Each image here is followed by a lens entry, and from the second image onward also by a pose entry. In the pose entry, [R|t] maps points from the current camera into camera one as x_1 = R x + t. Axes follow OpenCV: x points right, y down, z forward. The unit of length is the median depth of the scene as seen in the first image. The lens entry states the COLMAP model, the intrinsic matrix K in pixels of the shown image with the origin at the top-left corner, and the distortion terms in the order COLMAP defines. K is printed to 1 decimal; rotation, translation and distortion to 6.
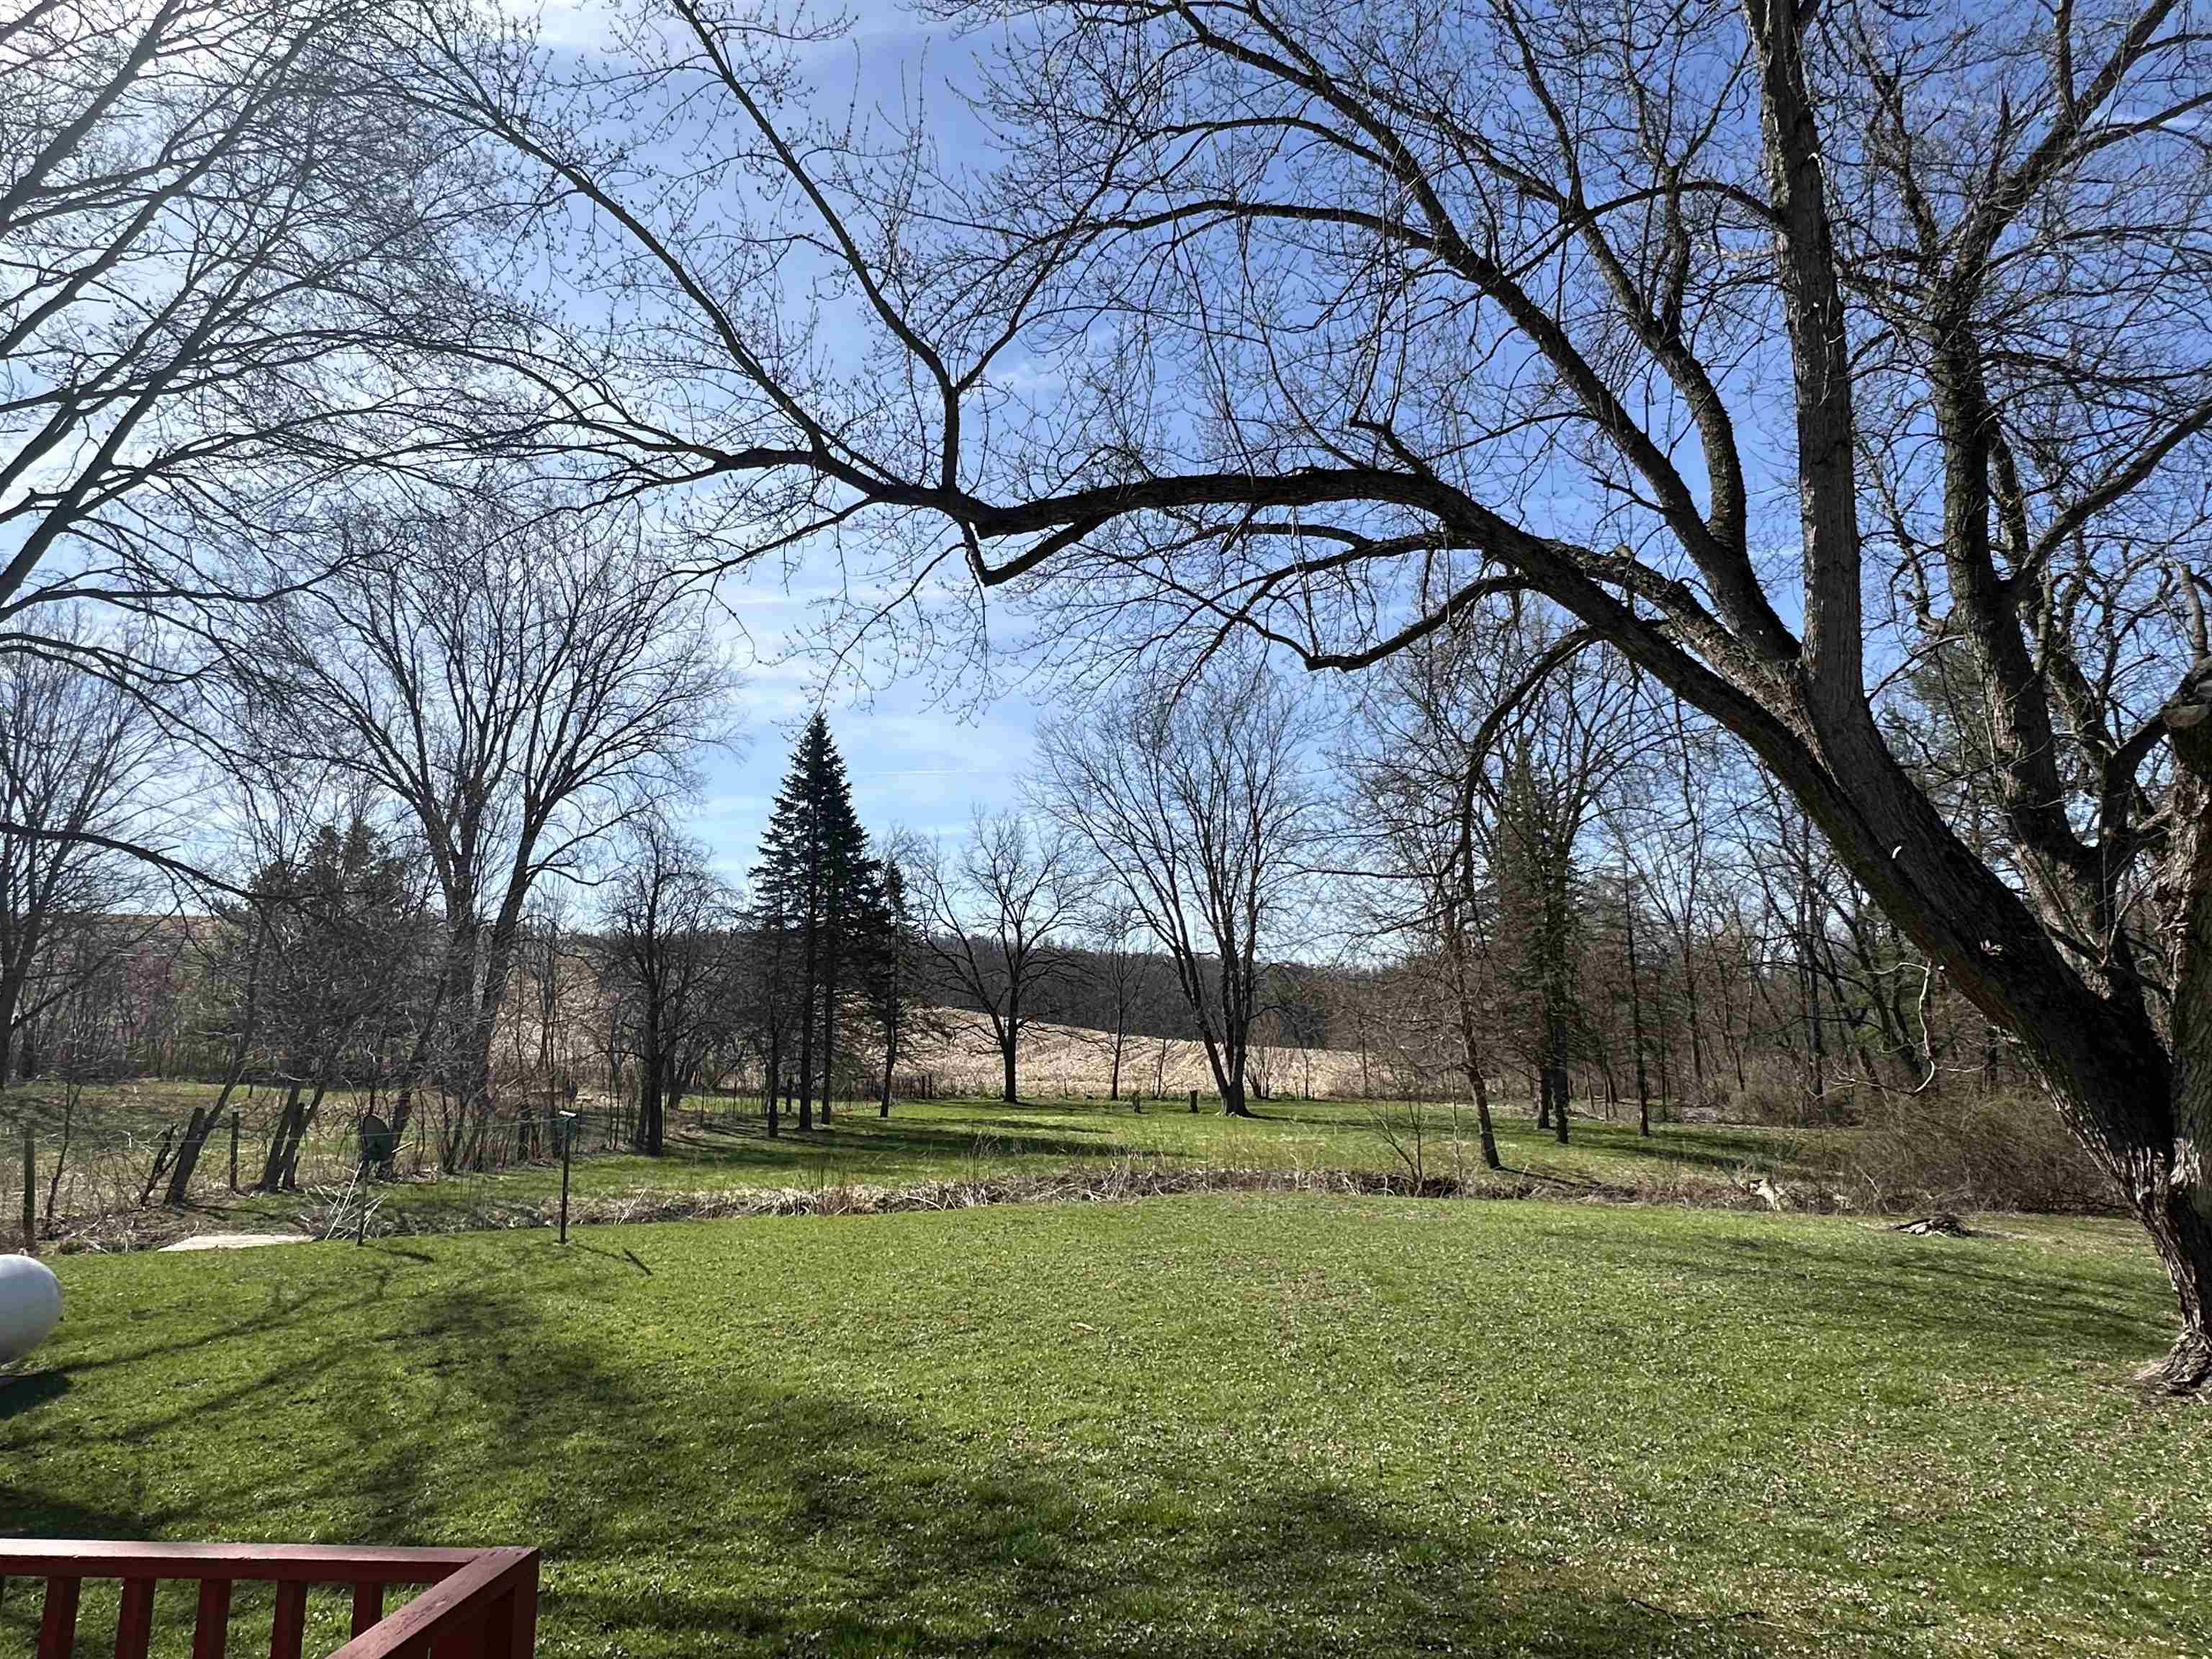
lens RADIAL K [[1291.6, 0, 1101.2], [0, 1291.6, 822.3], [0, 0, 1]] dist [-0.005075, 0.002064]
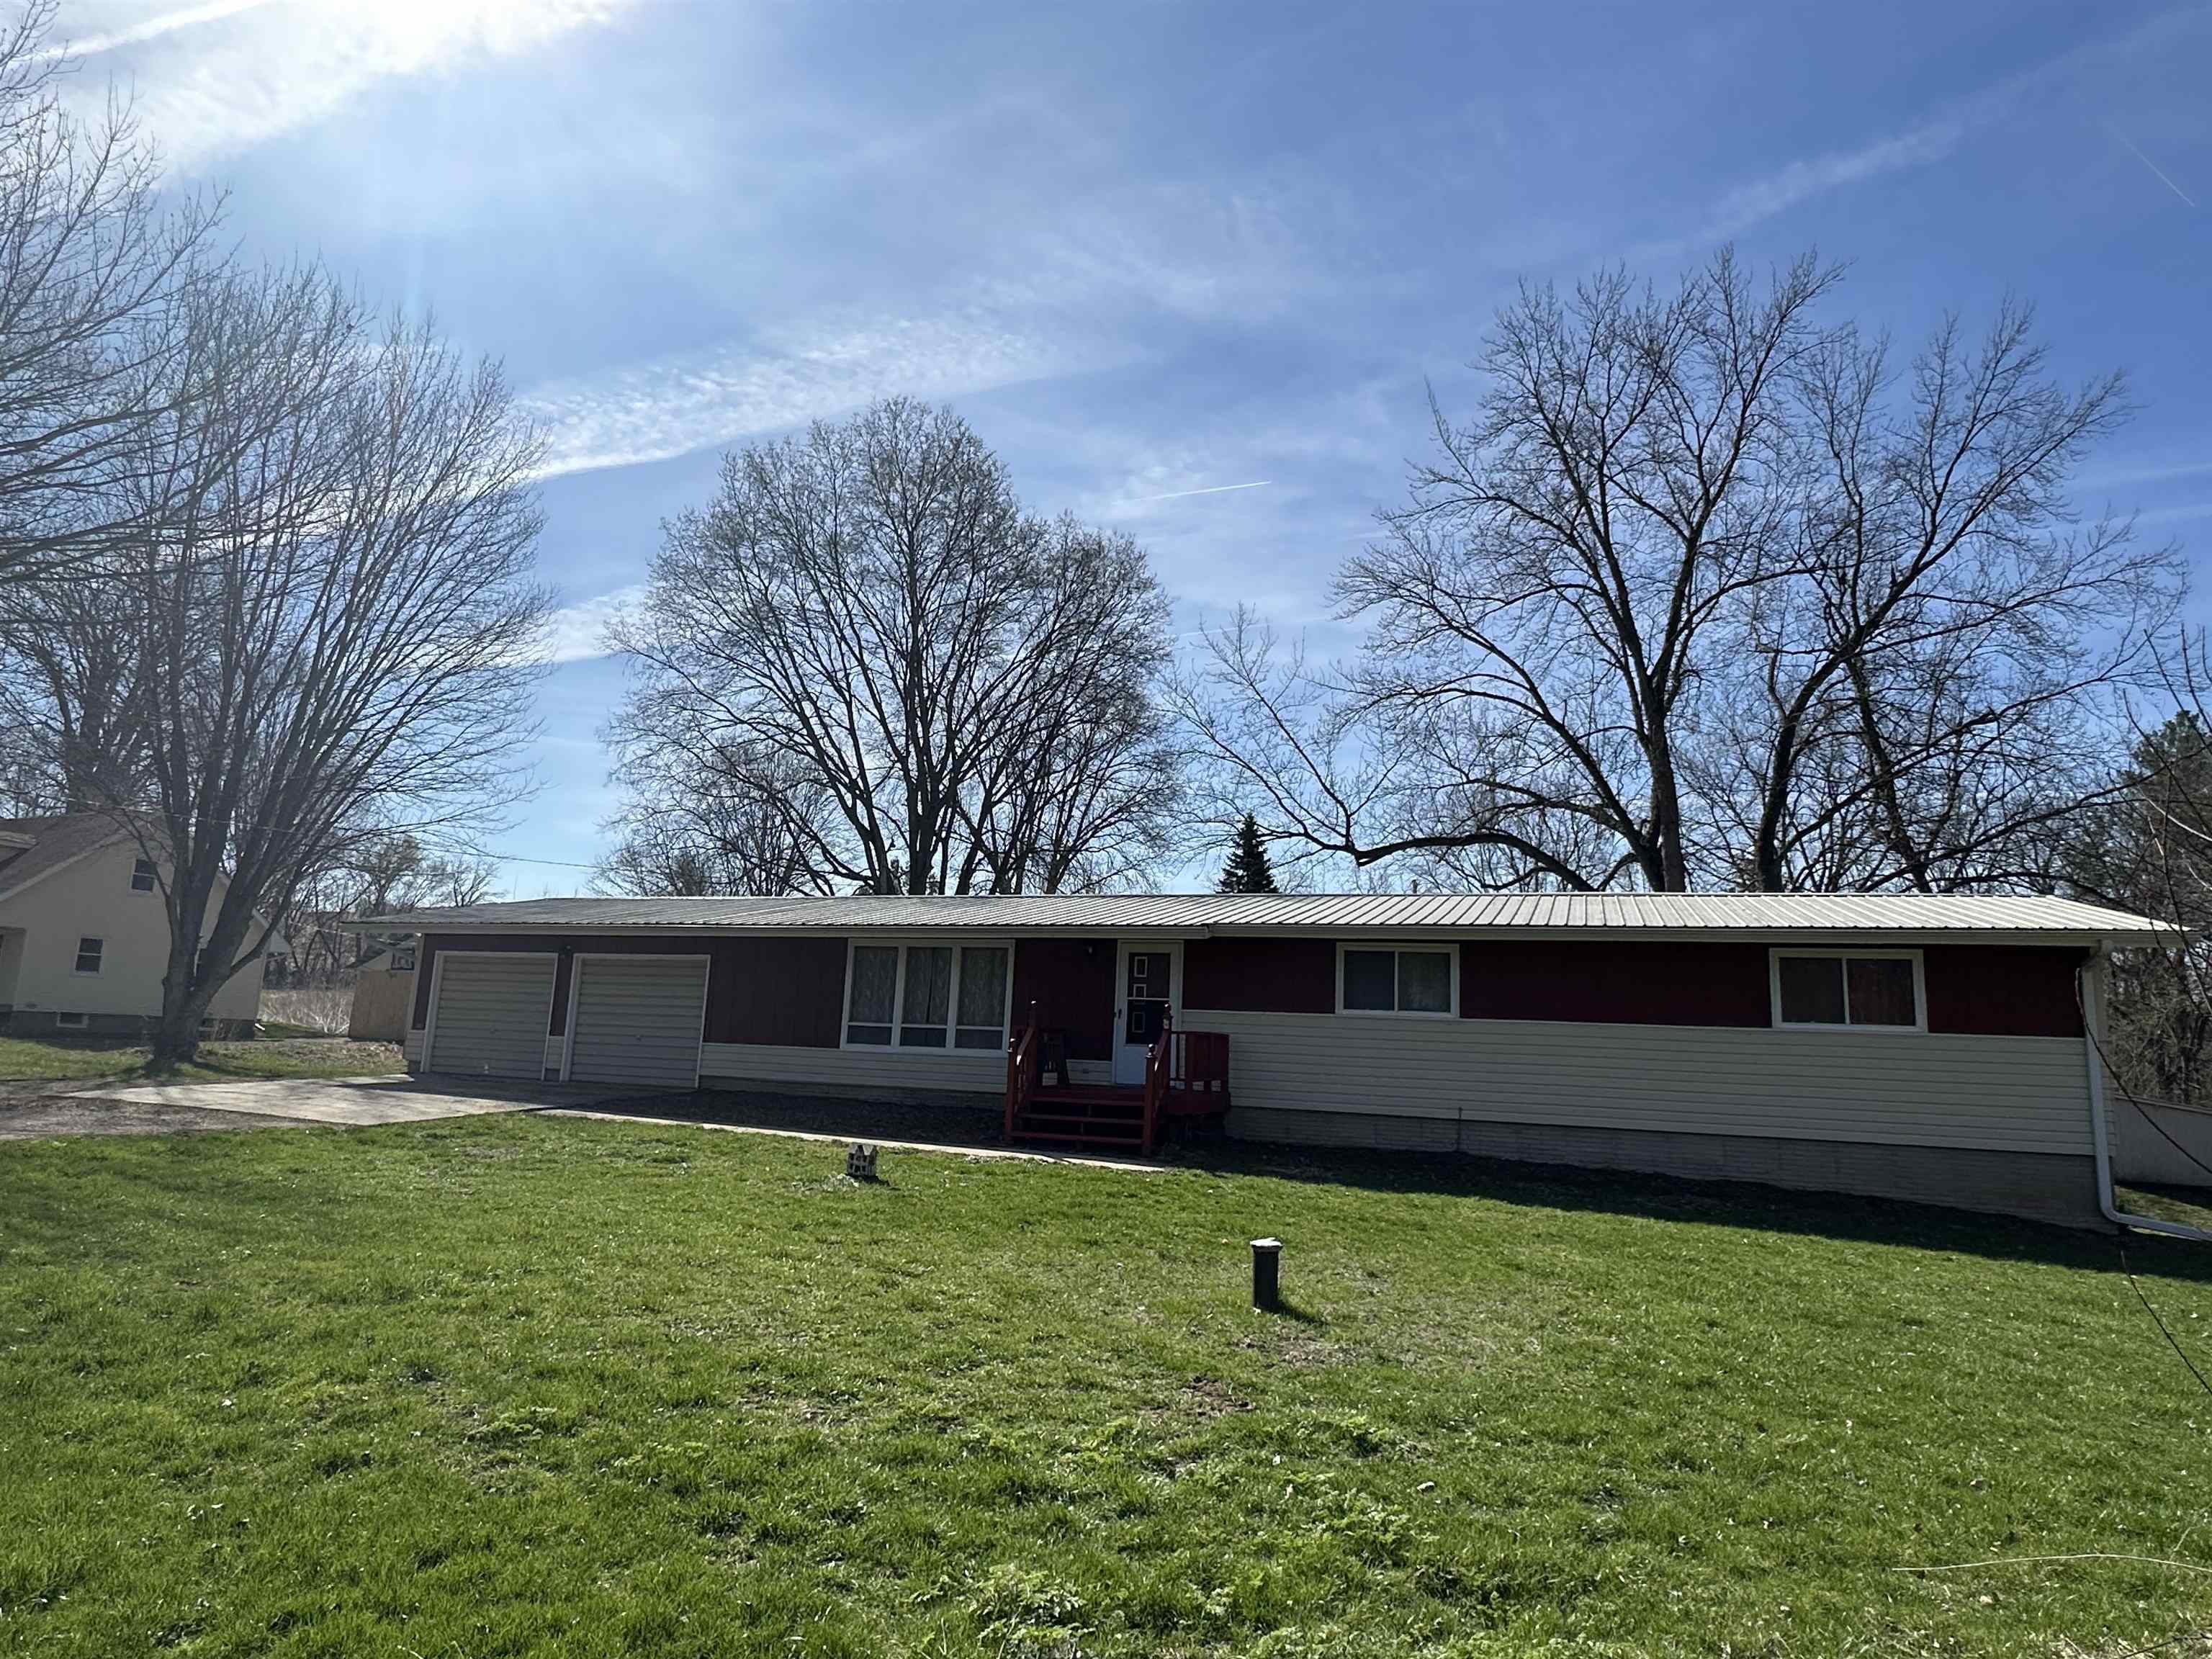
lens RADIAL K [[1291.6, 0, 1101.2], [0, 1291.6, 822.3], [0, 0, 1]] dist [-0.005075, 0.002064]
pose [[0.960205, -0.002584, -0.279284, 0.129112], [0.004913, 0.999959, 0.007638, -0.238438], [0.279253, -0.008706, 0.960178, -1.534297]]
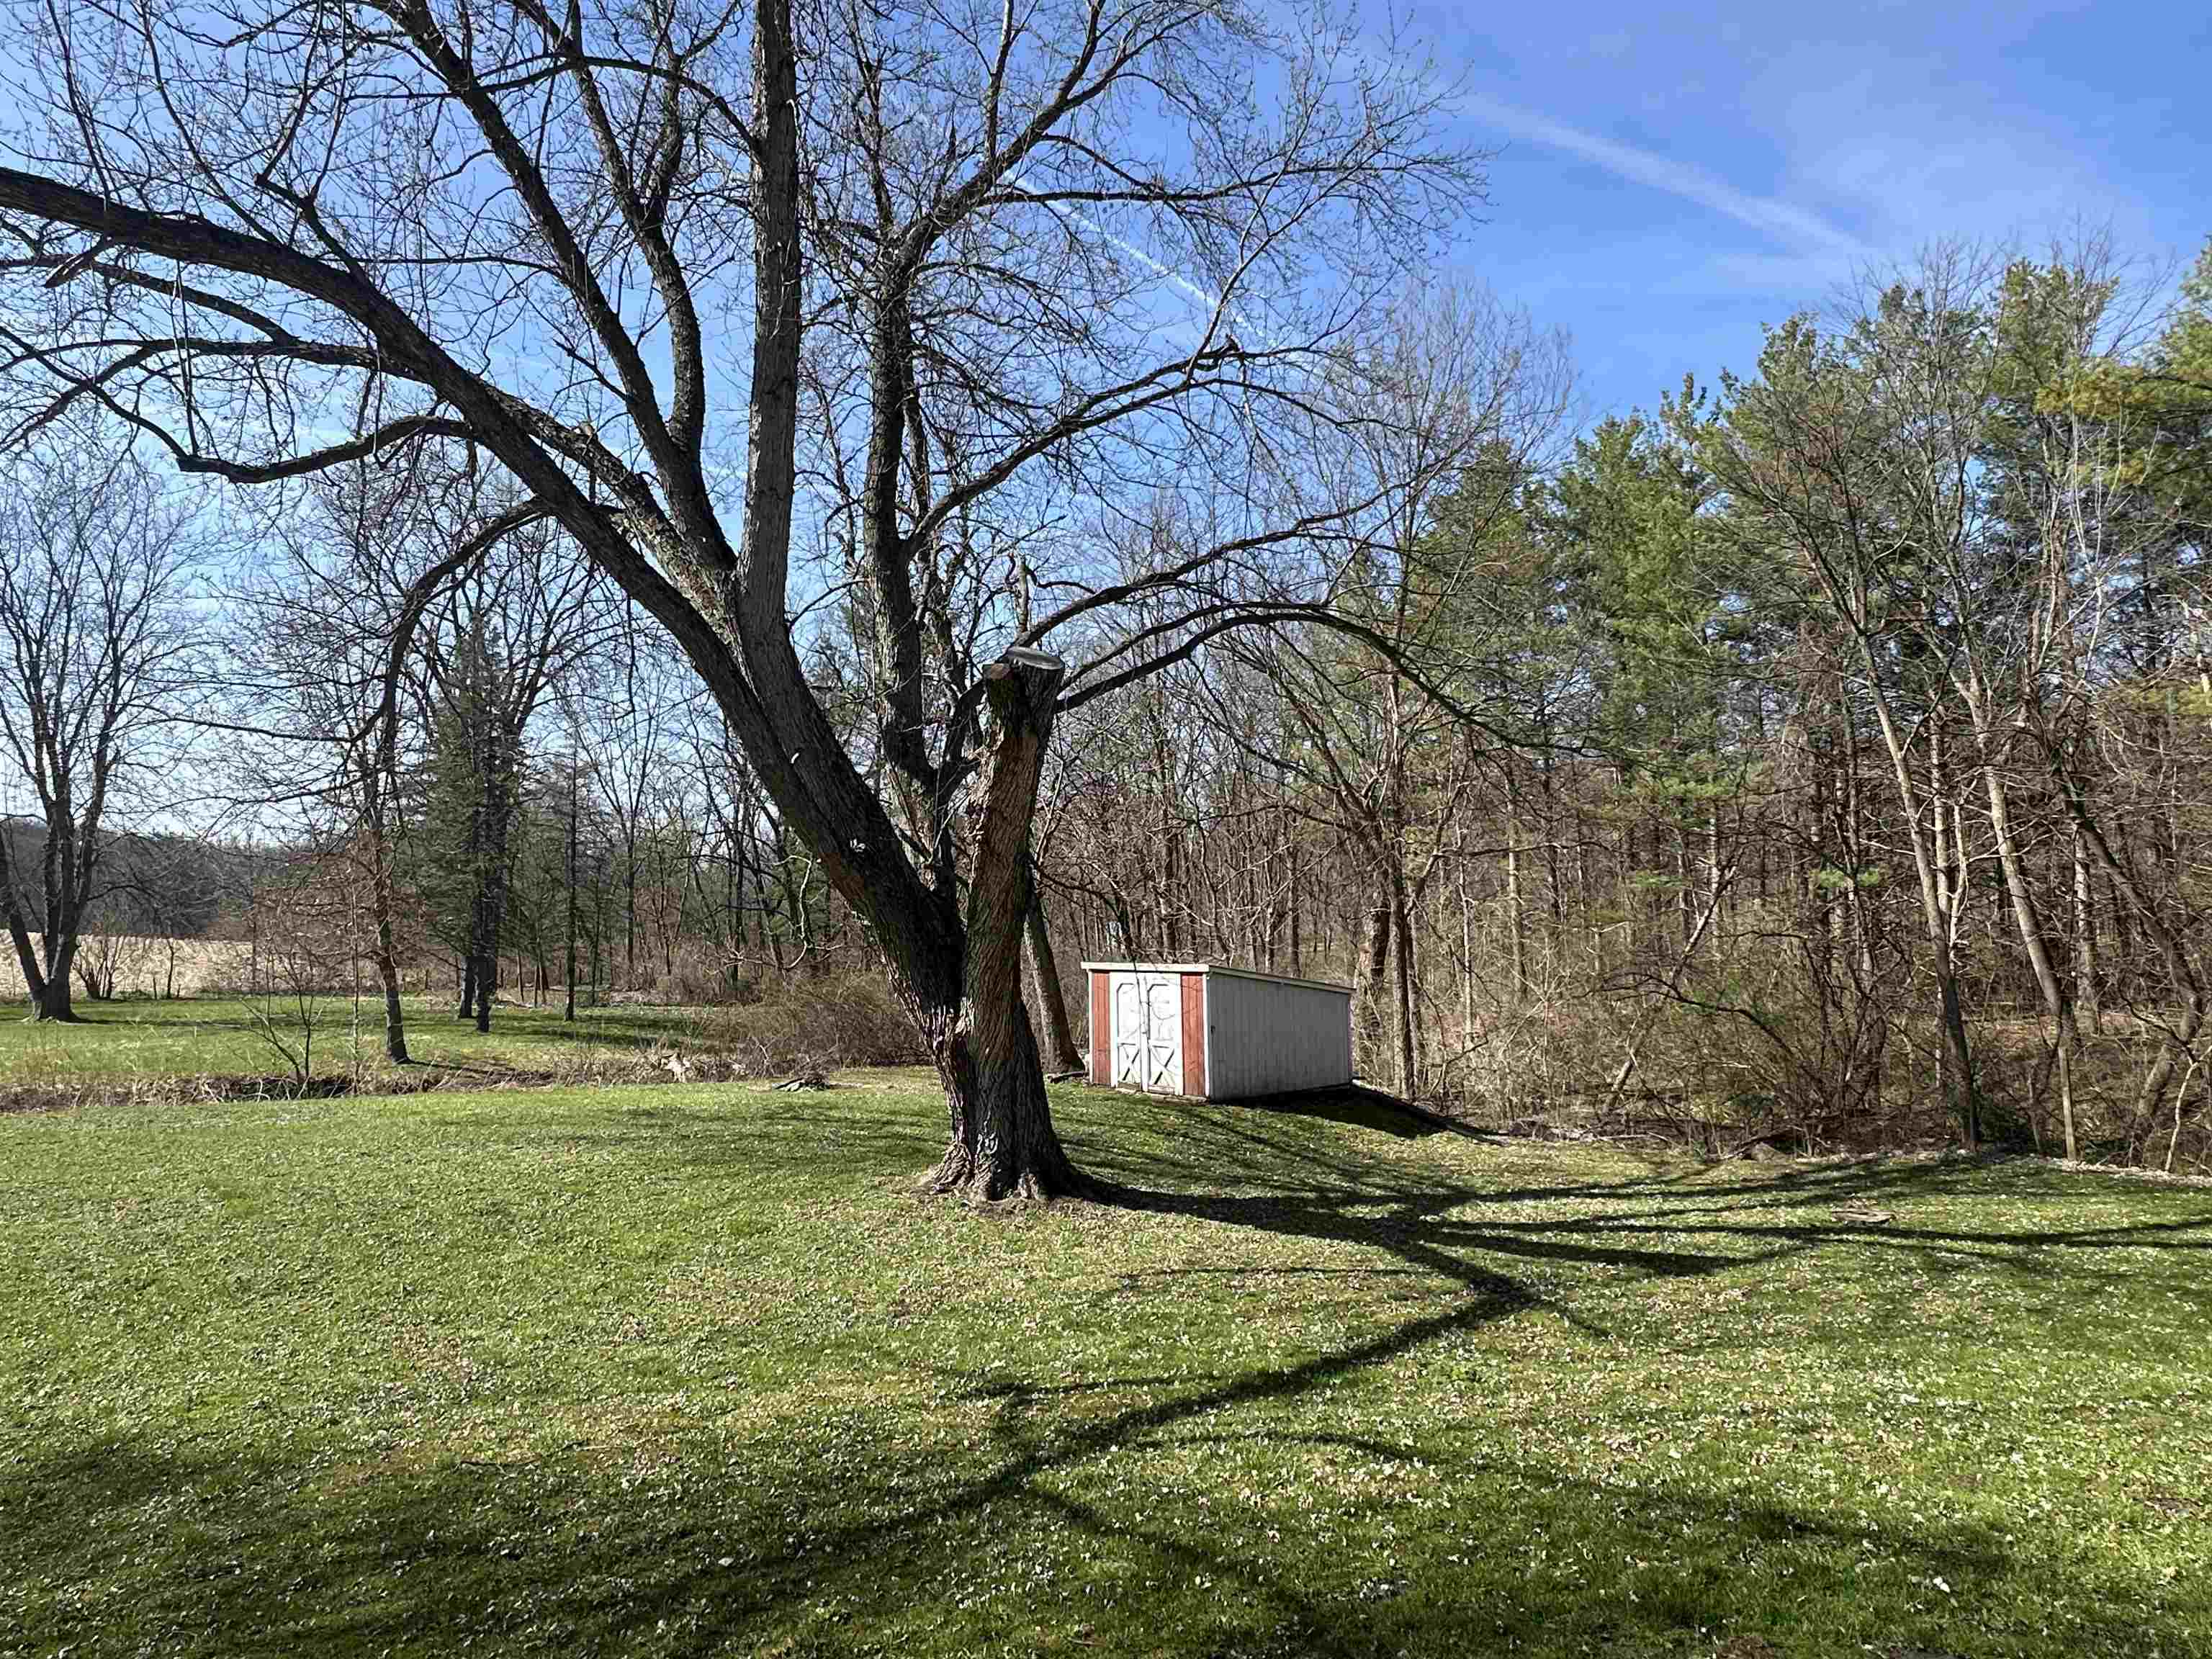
lens RADIAL K [[1297.4, 0, 1110.8], [0, 1297.4, 823.1], [0, 0, 1]] dist [-0.003019, 0.000511]
pose [[0.712271, 0.056287, 0.699644, 0.013683], [-0.116275, 0.992469, 0.038529, 0.002456], [-0.692207, -0.108795, 0.713452, -0.009549]]
